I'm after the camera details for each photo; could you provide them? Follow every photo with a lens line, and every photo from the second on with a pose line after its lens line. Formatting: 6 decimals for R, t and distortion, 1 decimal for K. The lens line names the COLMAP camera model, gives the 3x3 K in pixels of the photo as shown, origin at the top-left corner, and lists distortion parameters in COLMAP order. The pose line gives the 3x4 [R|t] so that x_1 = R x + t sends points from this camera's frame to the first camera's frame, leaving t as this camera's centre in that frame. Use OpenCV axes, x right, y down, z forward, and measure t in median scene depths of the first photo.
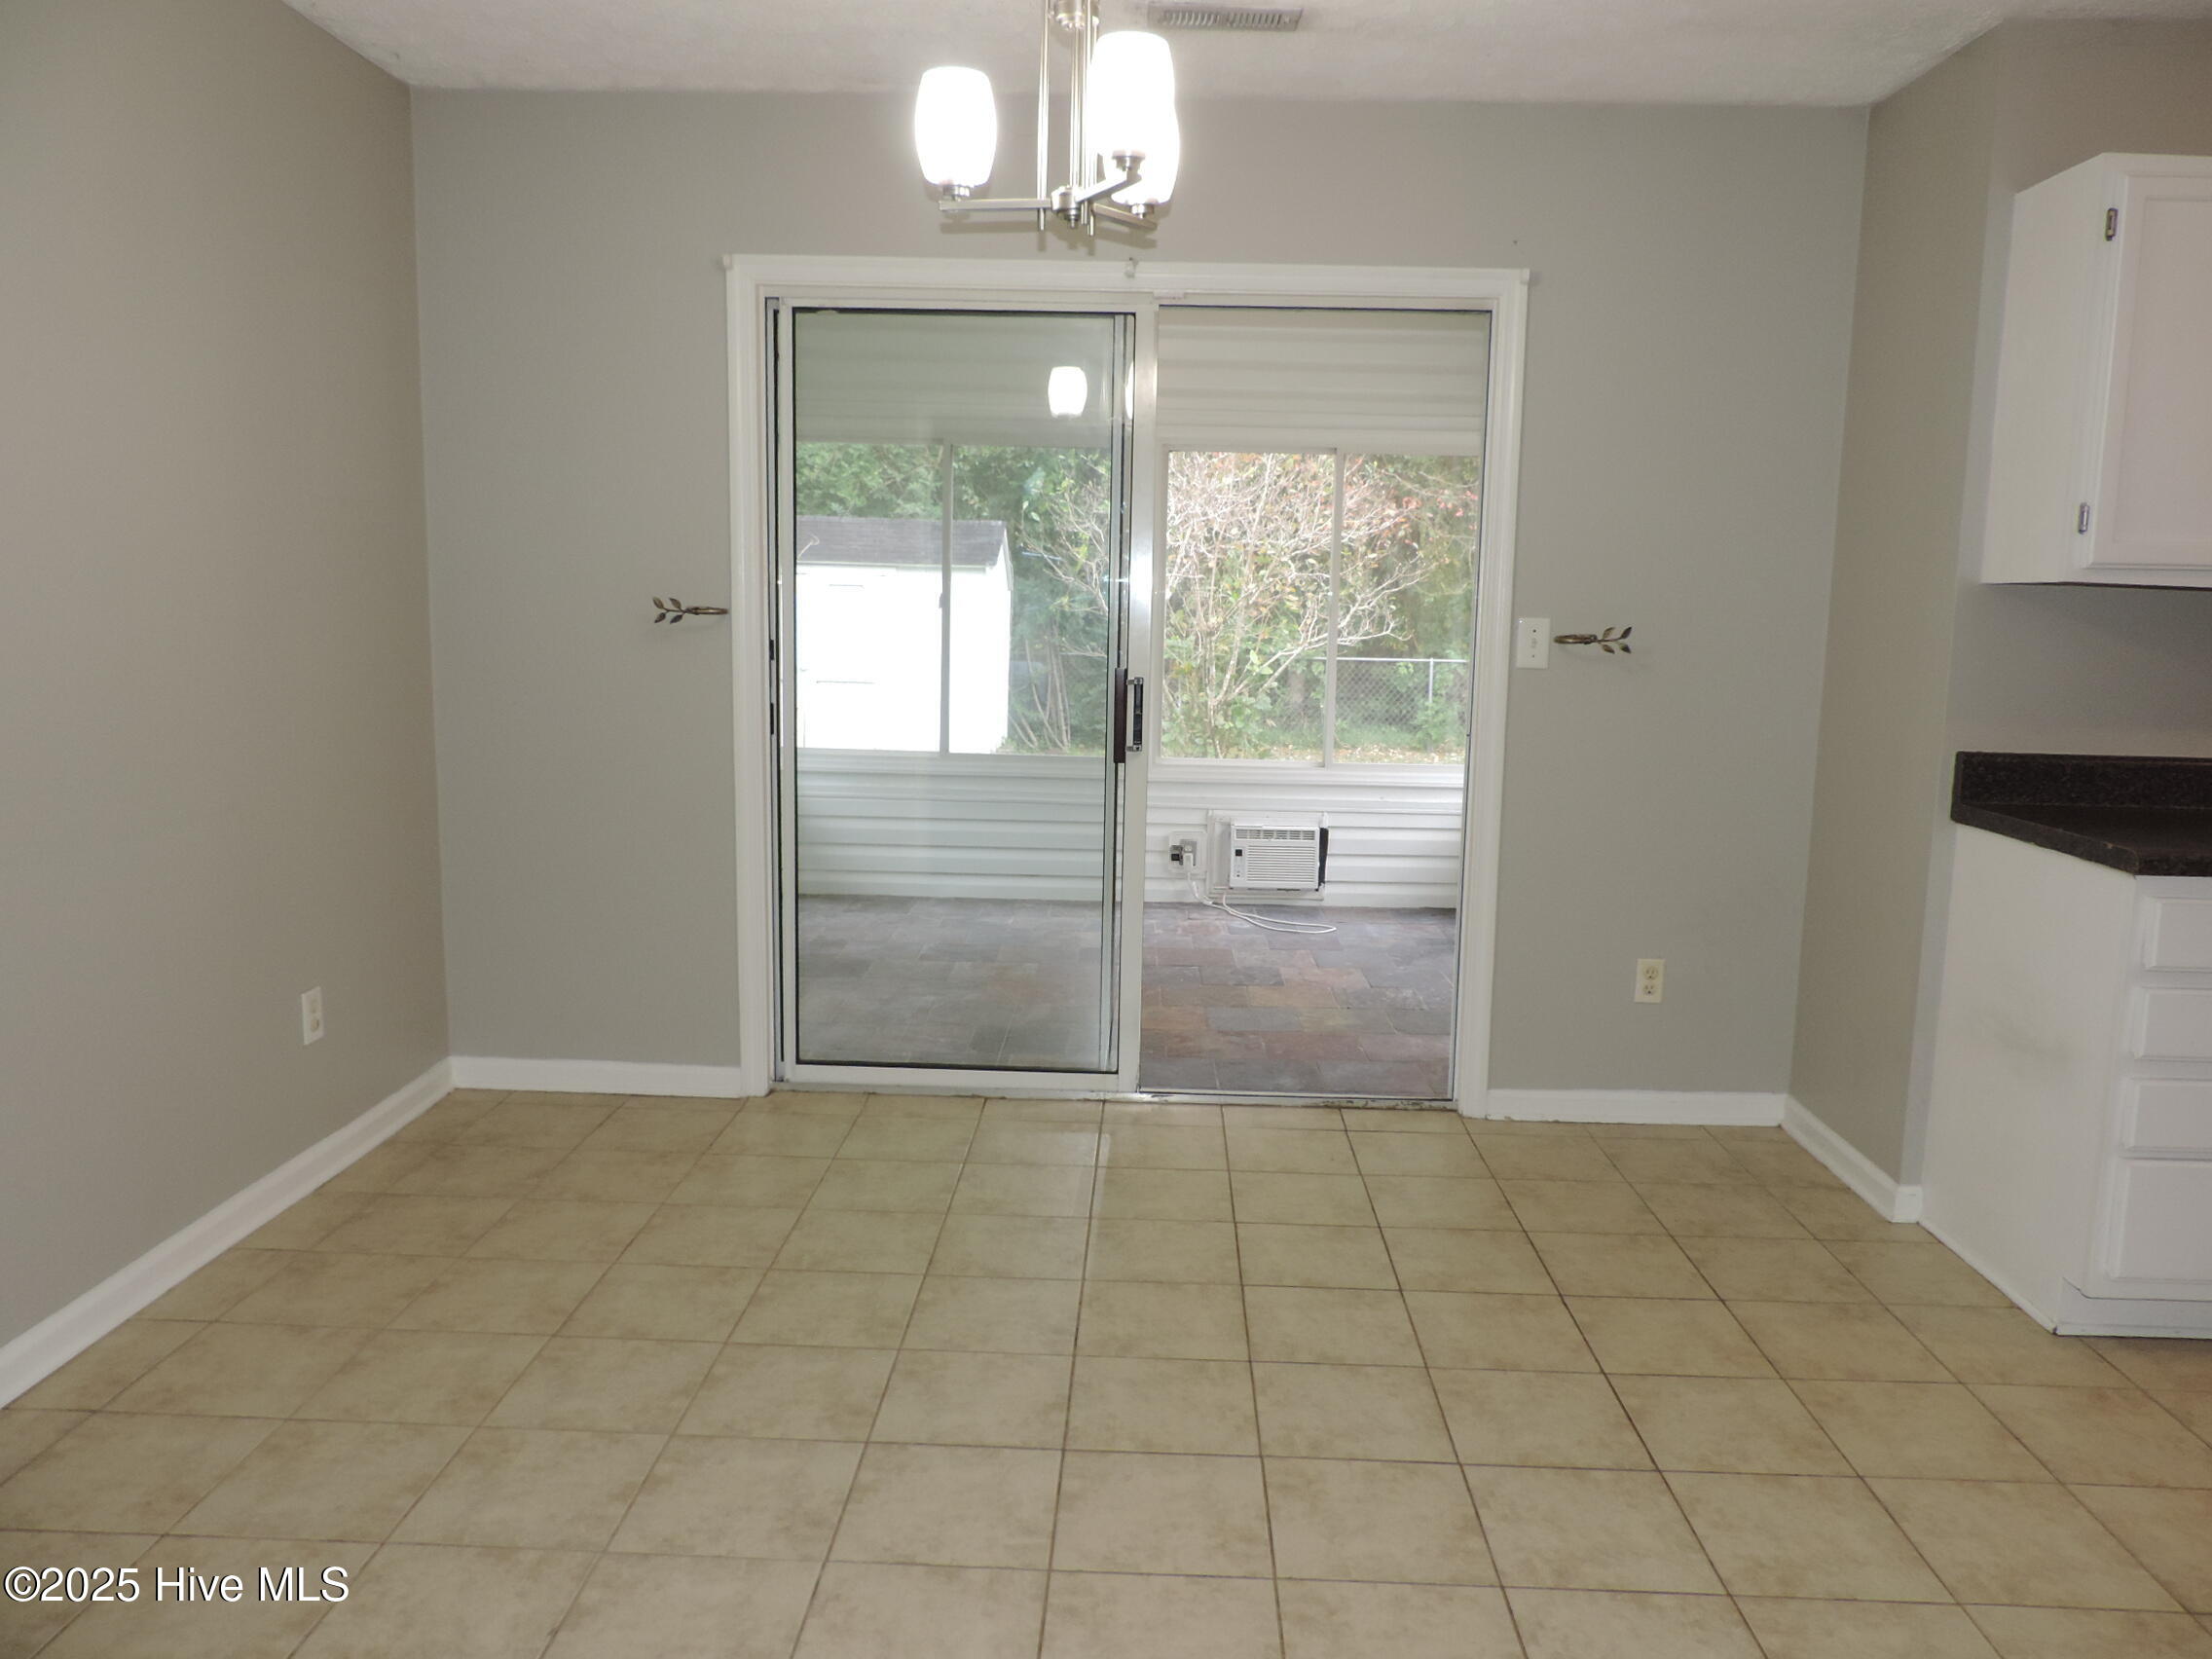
lens RADIAL K [[1574.7, 0, 1115.1], [0, 1574.7, 809.3], [0, 0, 1]] dist [-0.019170, 0.012762]
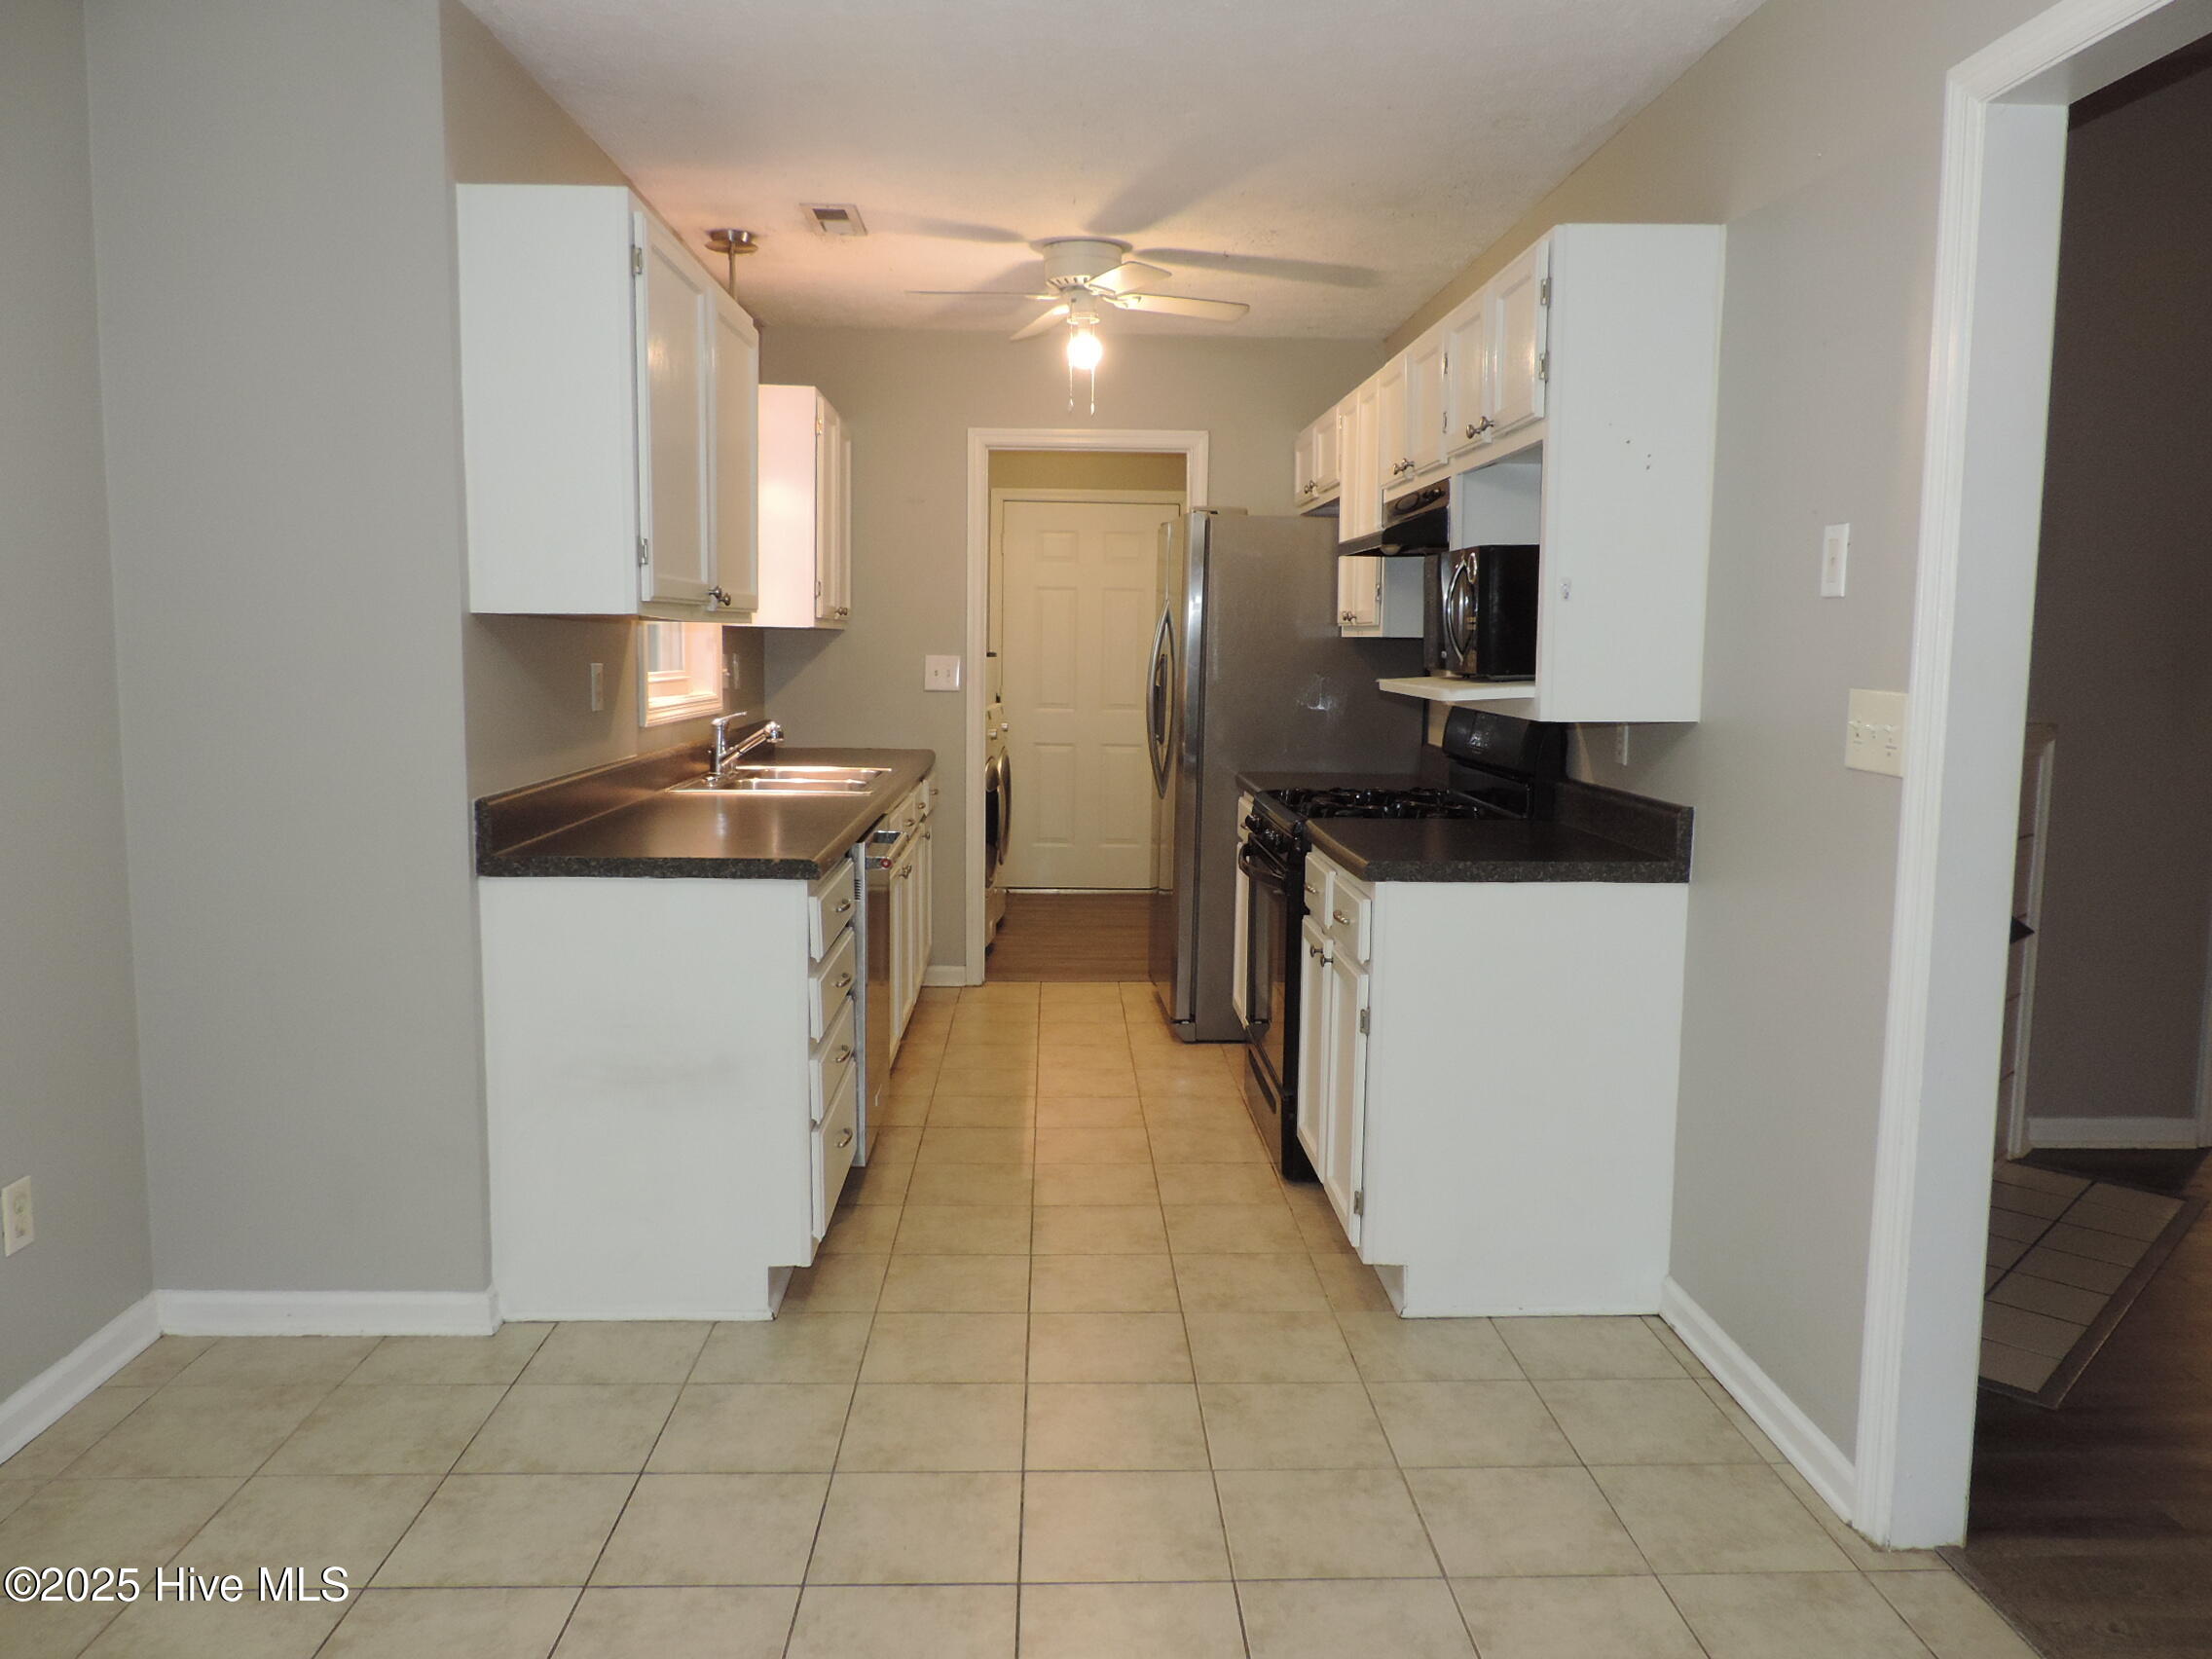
lens RADIAL K [[1574.7, 0, 1113.7], [0, 1574.7, 819.7], [0, 0, 1]] dist [-0.019170, 0.012762]
pose [[-0.070915, -0.129891, 0.988989, -0.311065], [0.121256, 0.983010, 0.137800, -0.086193], [-0.990085, 0.129693, -0.053960, 0.565380]]
